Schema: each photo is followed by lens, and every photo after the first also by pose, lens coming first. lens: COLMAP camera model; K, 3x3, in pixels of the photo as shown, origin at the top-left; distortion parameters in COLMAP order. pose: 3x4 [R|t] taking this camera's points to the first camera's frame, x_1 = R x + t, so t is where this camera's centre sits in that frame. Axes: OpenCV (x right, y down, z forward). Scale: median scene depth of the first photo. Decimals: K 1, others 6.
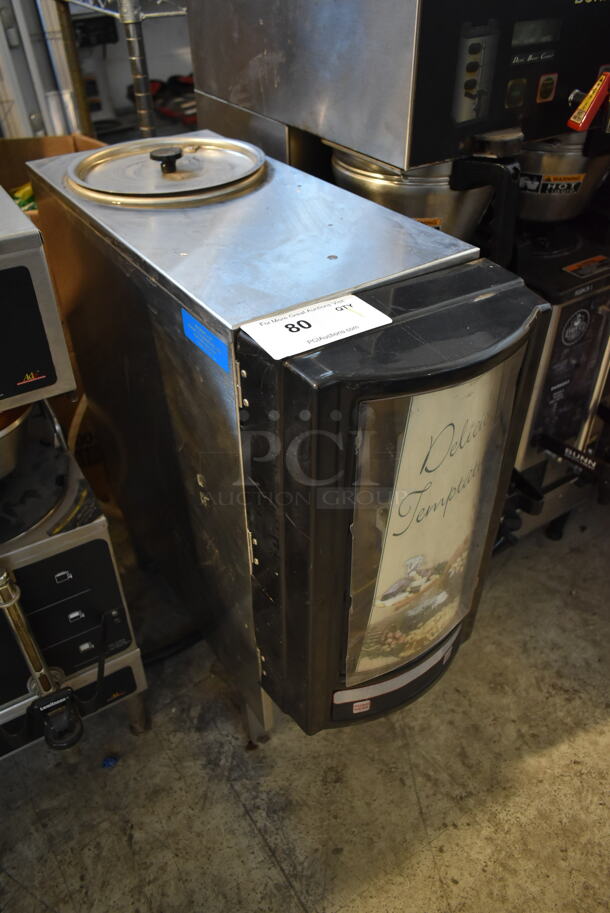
lens RADIAL K [[694.7, 0, 309.4], [0, 694.7, 454.7], [0, 0, 1]] dist [-0.019962, 0.004053]
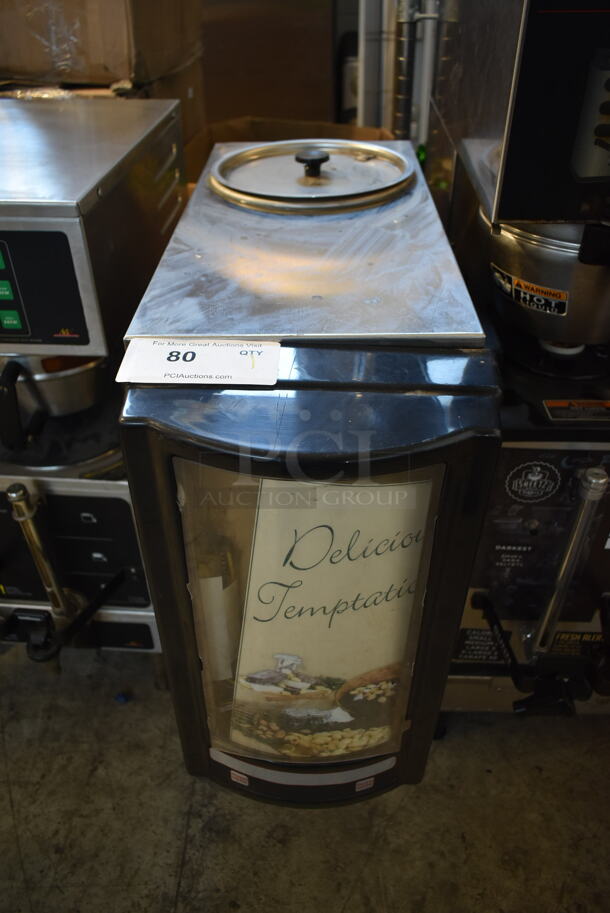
lens RADIAL K [[694.7, 0, 306.0], [0, 694.7, 457.0], [0, 0, 1]] dist [-0.019962, 0.004053]
pose [[0.813985, 0.359636, -0.456169, 0.336880], [-0.358559, 0.928910, 0.092527, -0.119022], [0.457016, 0.088248, 0.885070, 0.161471]]
